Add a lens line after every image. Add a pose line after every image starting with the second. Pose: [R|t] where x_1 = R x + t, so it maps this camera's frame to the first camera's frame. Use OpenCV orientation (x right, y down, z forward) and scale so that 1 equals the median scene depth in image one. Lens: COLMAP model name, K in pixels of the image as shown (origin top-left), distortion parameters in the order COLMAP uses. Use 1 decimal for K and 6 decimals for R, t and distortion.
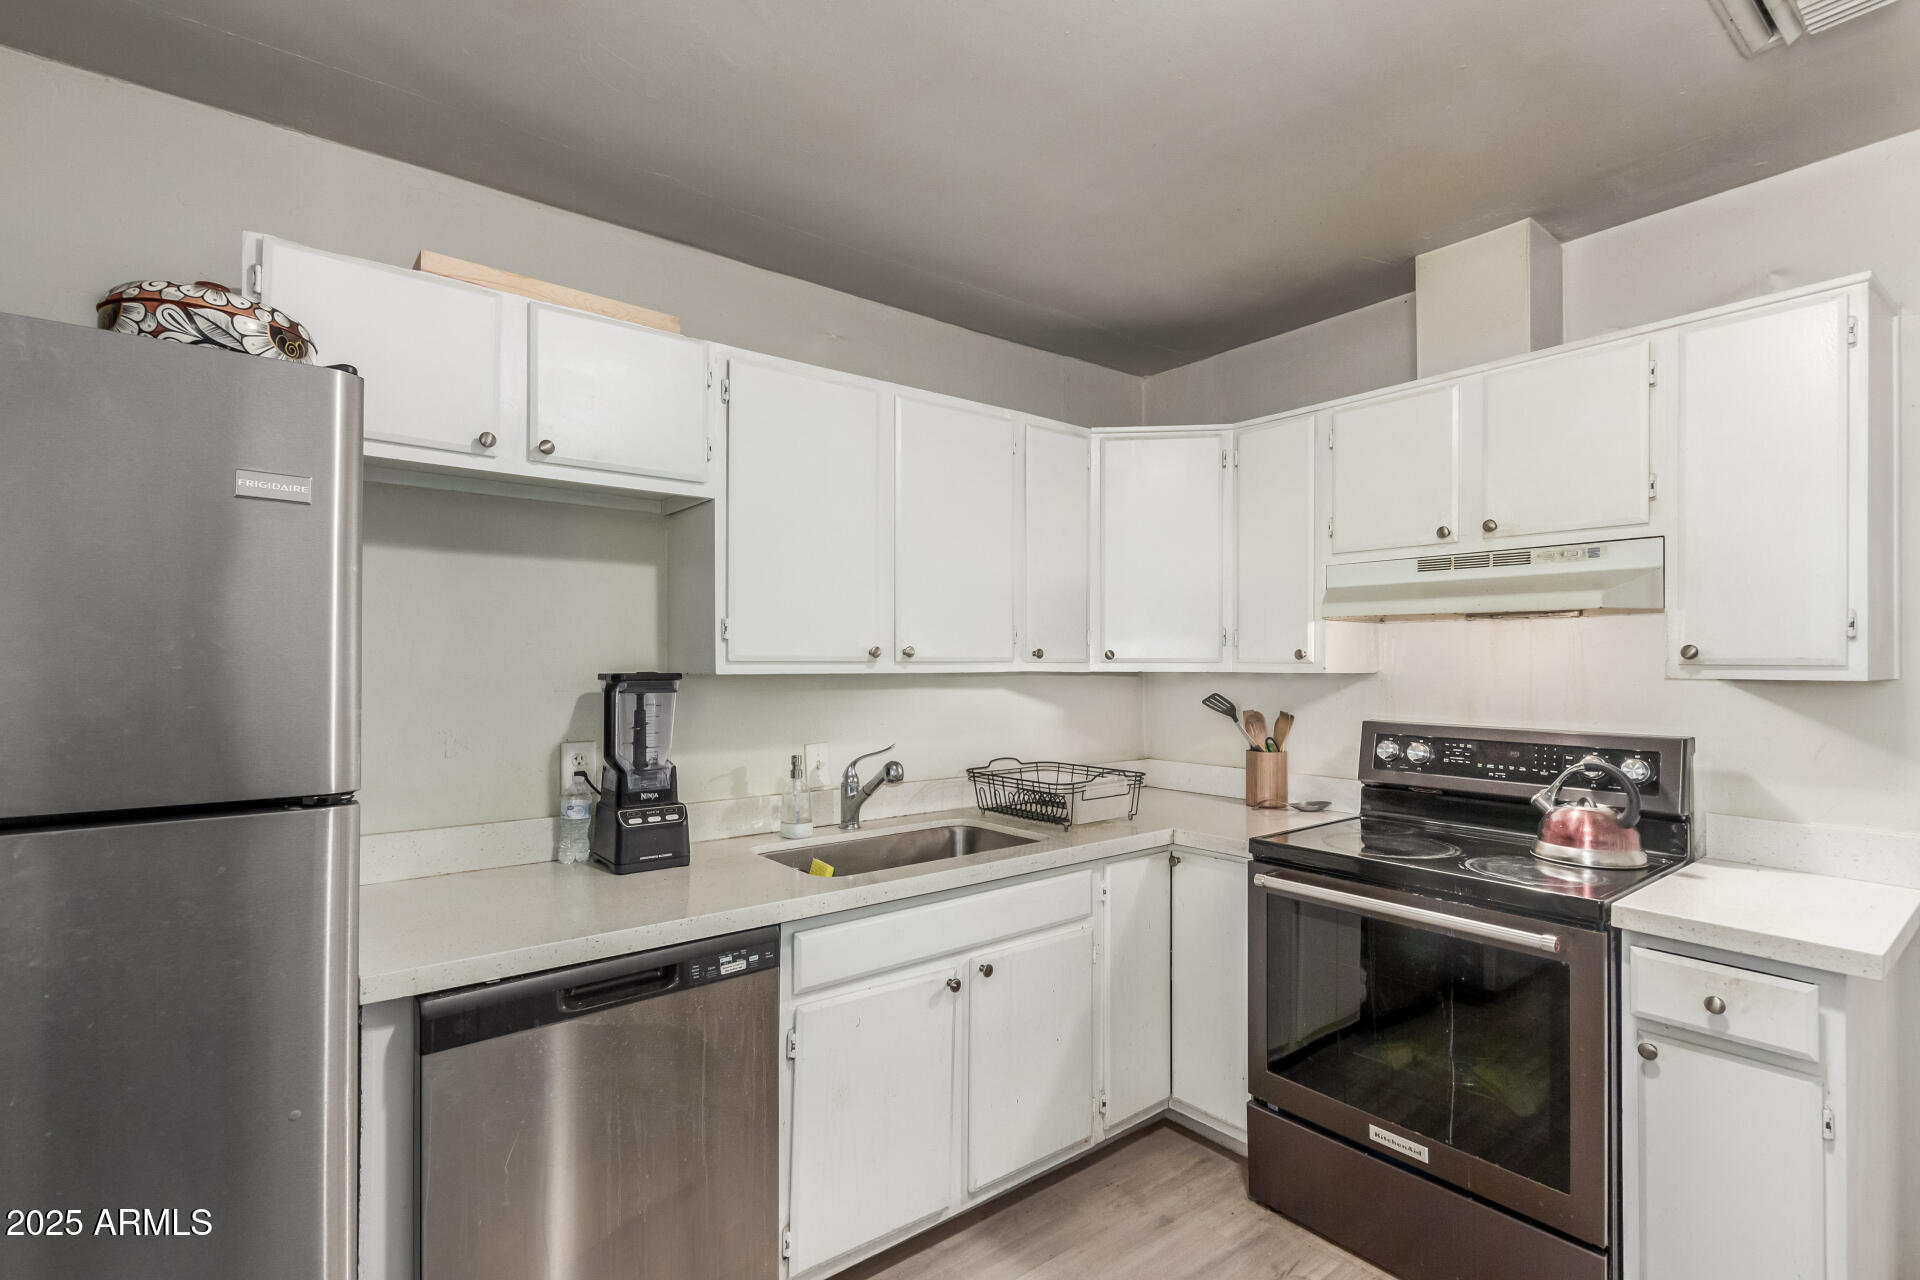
lens RADIAL K [[912.6, 0, 960.6], [0, 912.6, 662.2], [0, 0, 1]] dist [0.000240, -0.000574]
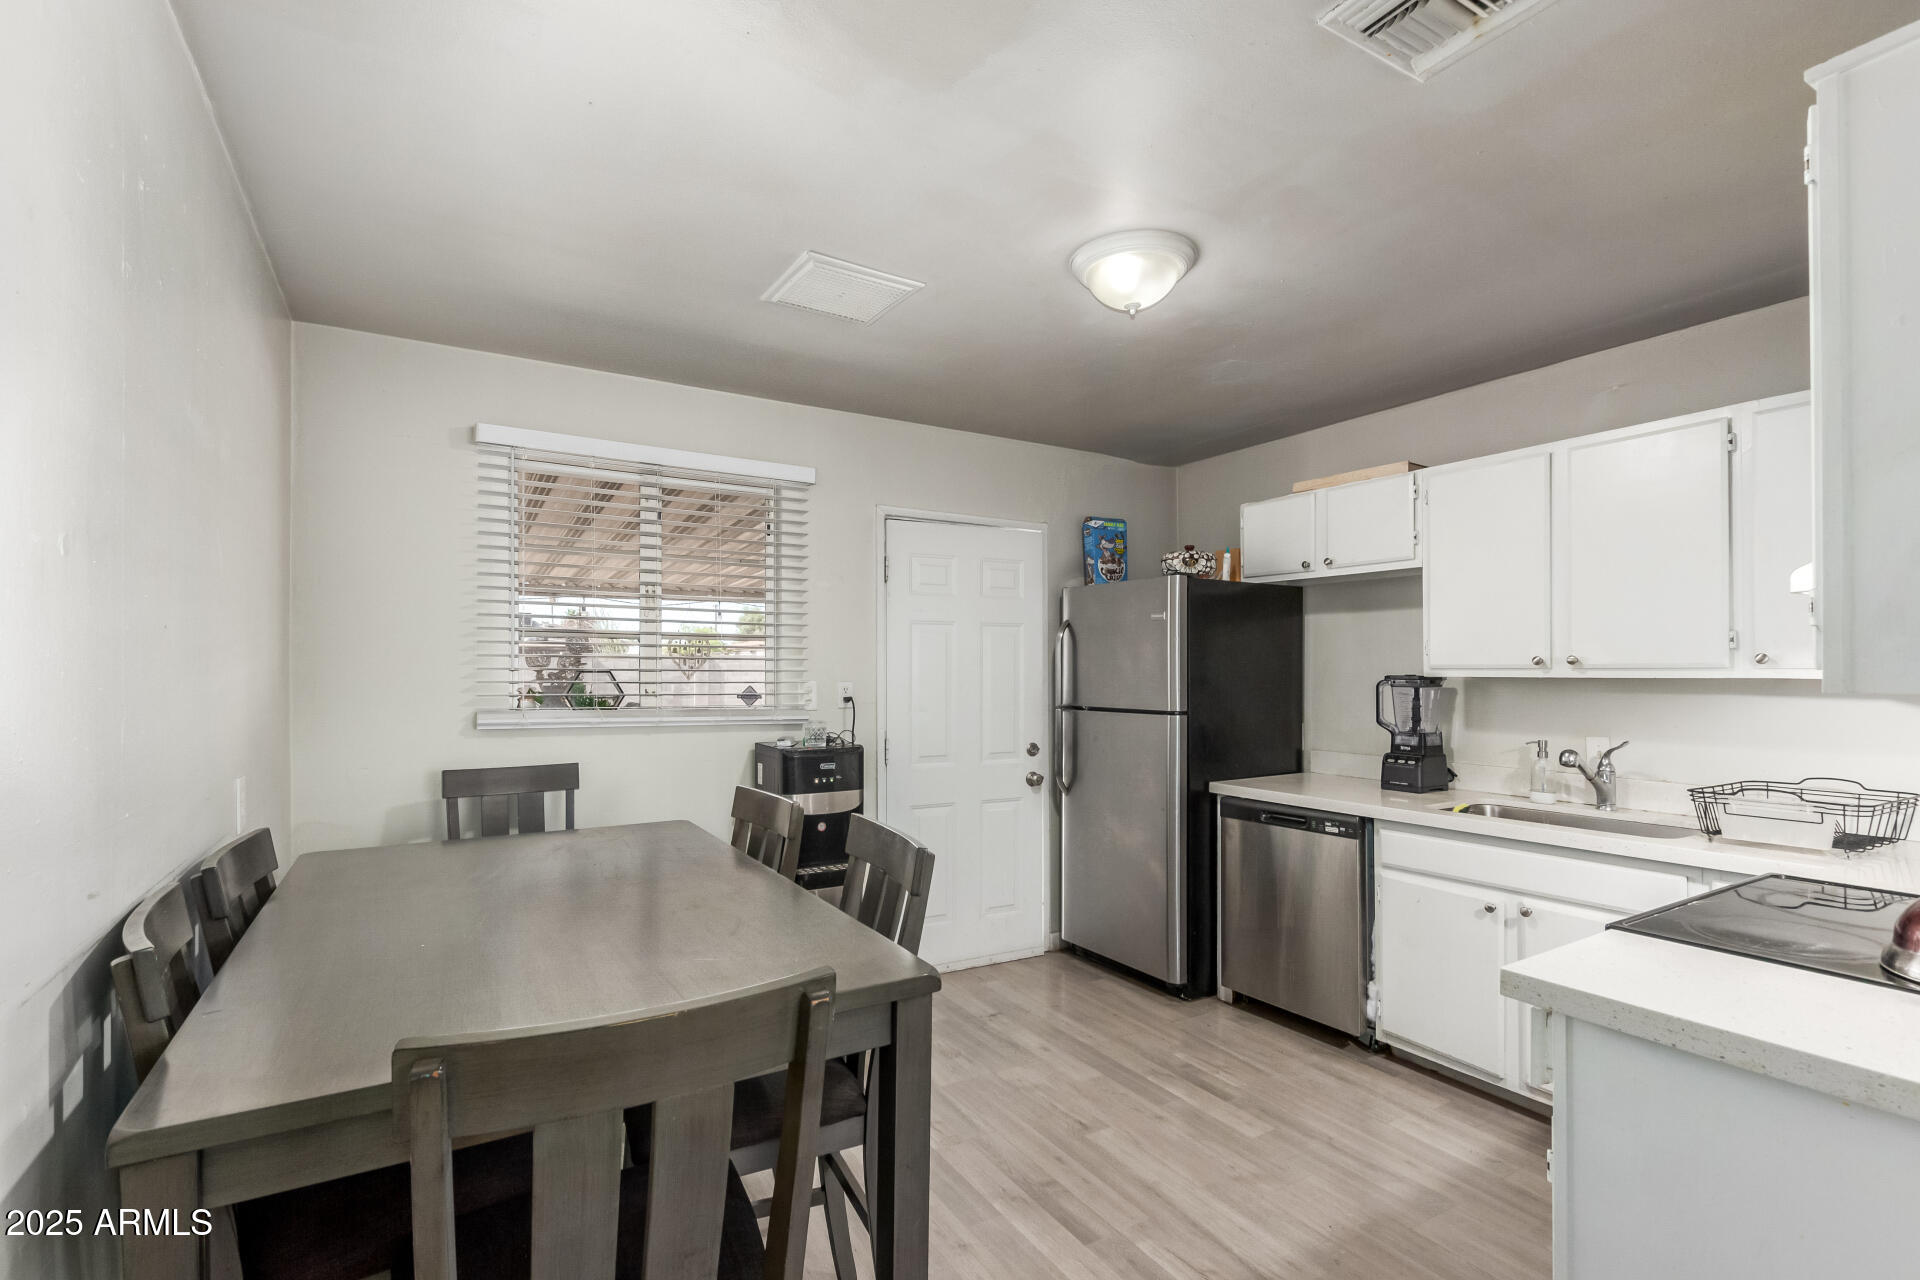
lens RADIAL K [[876.2, 0, 960.8], [0, 876.2, 647.2], [0, 0, 1]] dist [0.000414, -0.000269]
pose [[-0.132213, -0.026191, -0.990875, 1.325591], [-0.002524, 0.999657, -0.026086, 0.004807], [0.991218, -0.000948, -0.132234, 0.383693]]
